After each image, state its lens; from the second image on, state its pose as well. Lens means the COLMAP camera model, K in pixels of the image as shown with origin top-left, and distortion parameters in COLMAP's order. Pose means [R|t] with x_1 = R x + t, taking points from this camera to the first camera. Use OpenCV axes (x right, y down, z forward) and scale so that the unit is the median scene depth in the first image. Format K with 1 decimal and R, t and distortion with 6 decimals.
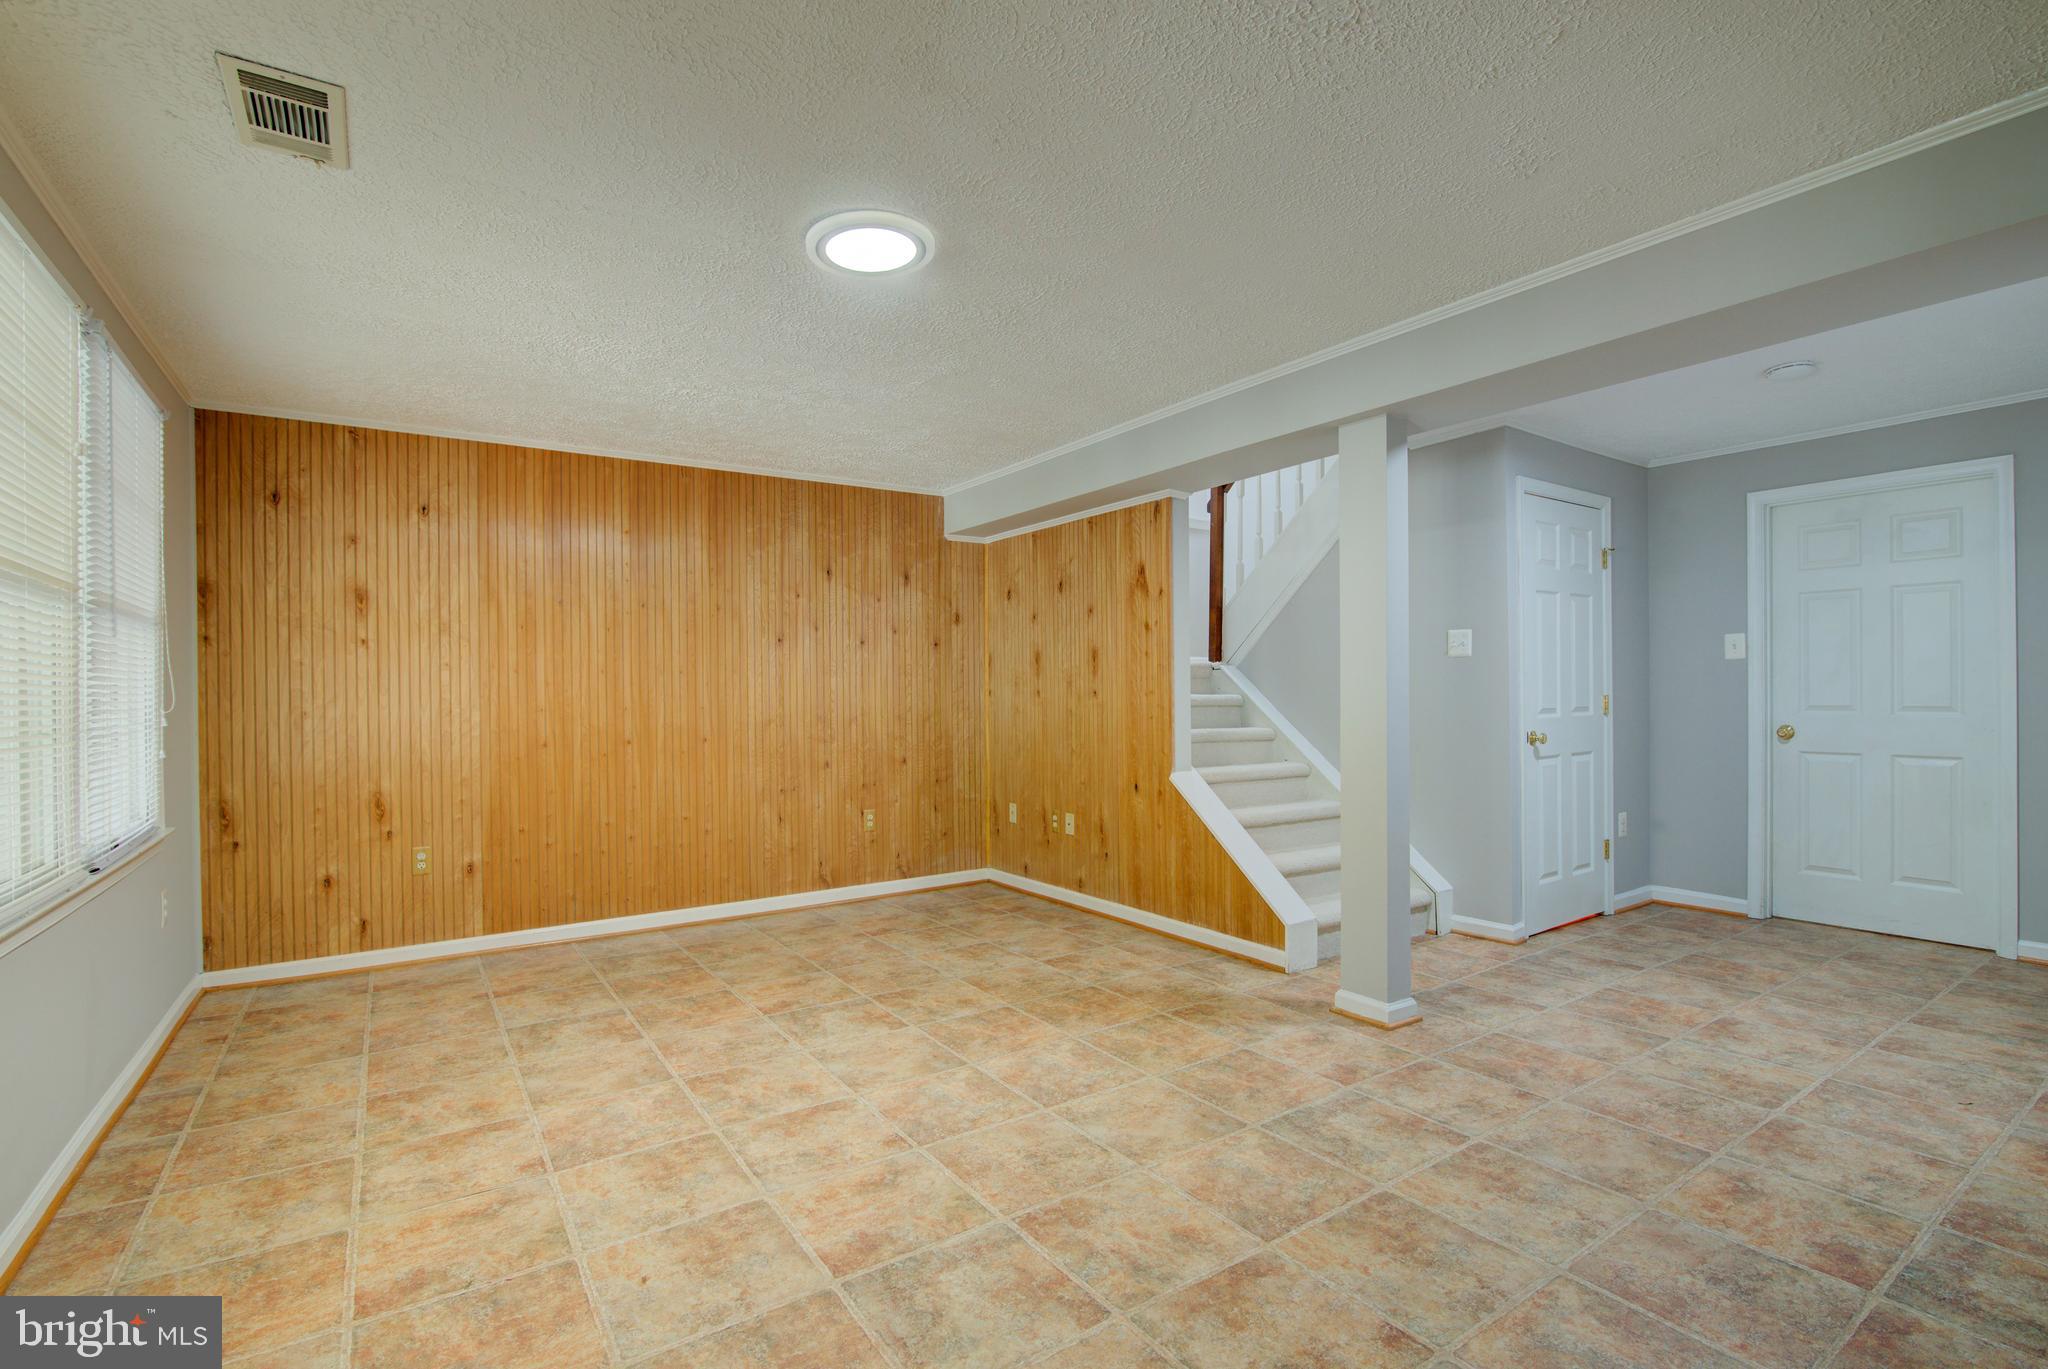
lens RADIAL K [[938.9, 0, 1041.2], [0, 938.9, 700.9], [0, 0, 1]] dist [-0.022748, 0.000460]
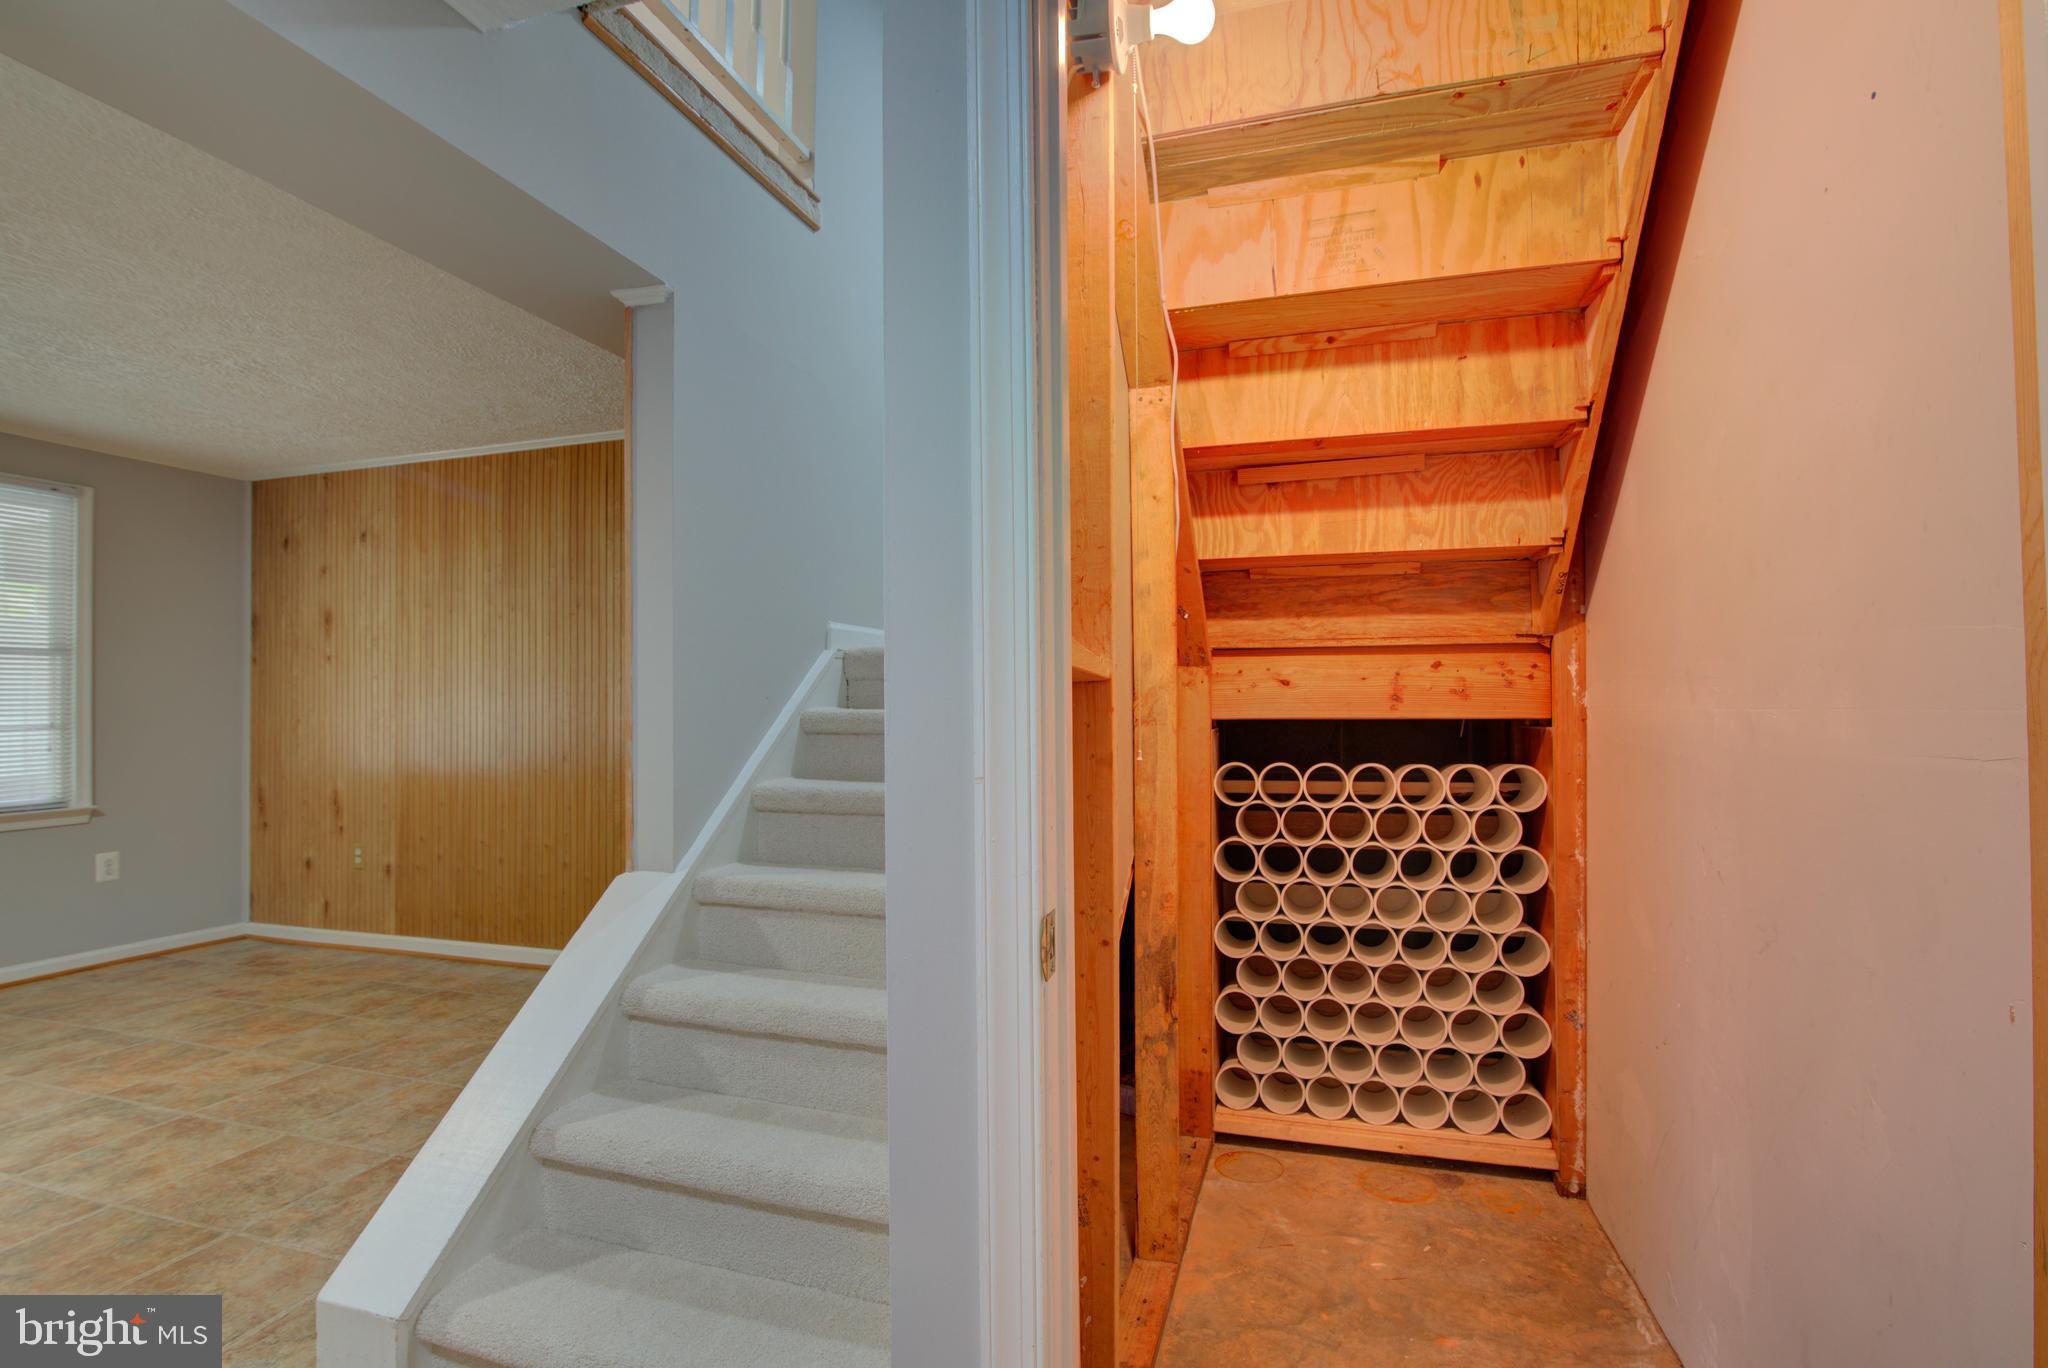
lens RADIAL K [[981.1, 0, 1024.0], [0, 981.1, 684.0], [0, 0, 1]] dist [-0.016628, 0.000541]
pose [[0.605300, -0.012716, -0.795896, 0.767070], [-0.007245, 0.999743, -0.021483, -0.012294], [0.795965, 0.018770, 0.605052, 0.980842]]
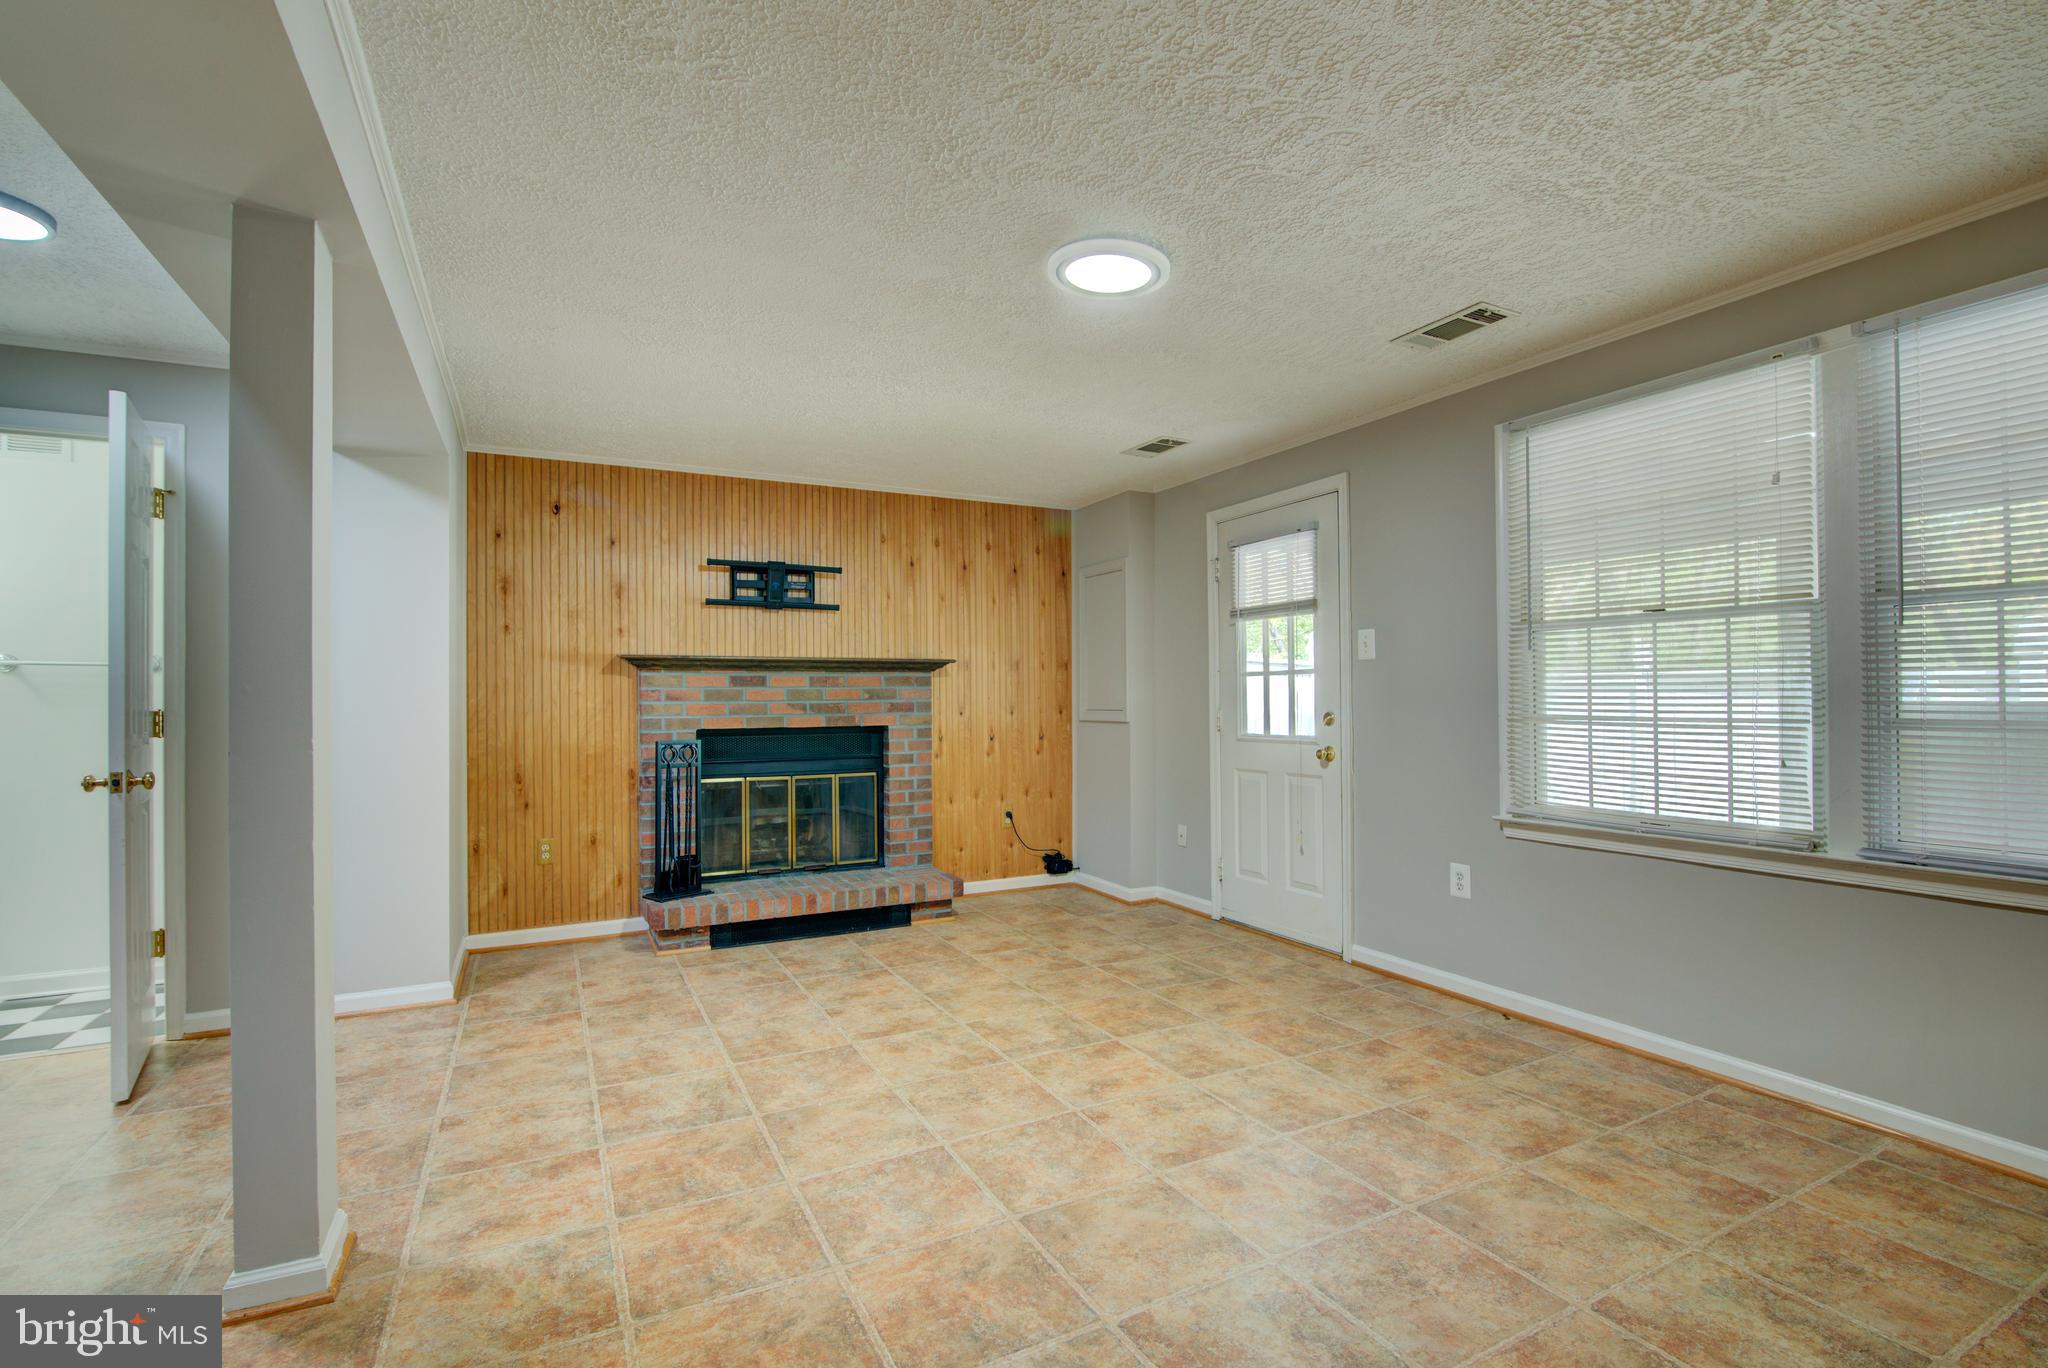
lens RADIAL K [[939.4, 0, 1026.6], [0, 939.4, 693.5], [0, 0, 1]] dist [-0.019202, -0.000022]
pose [[-0.991037, 0.016017, 0.132626, -0.140272], [0.016491, 0.999861, 0.002479, -0.009272], [-0.132567, 0.004644, -0.991163, 1.289982]]
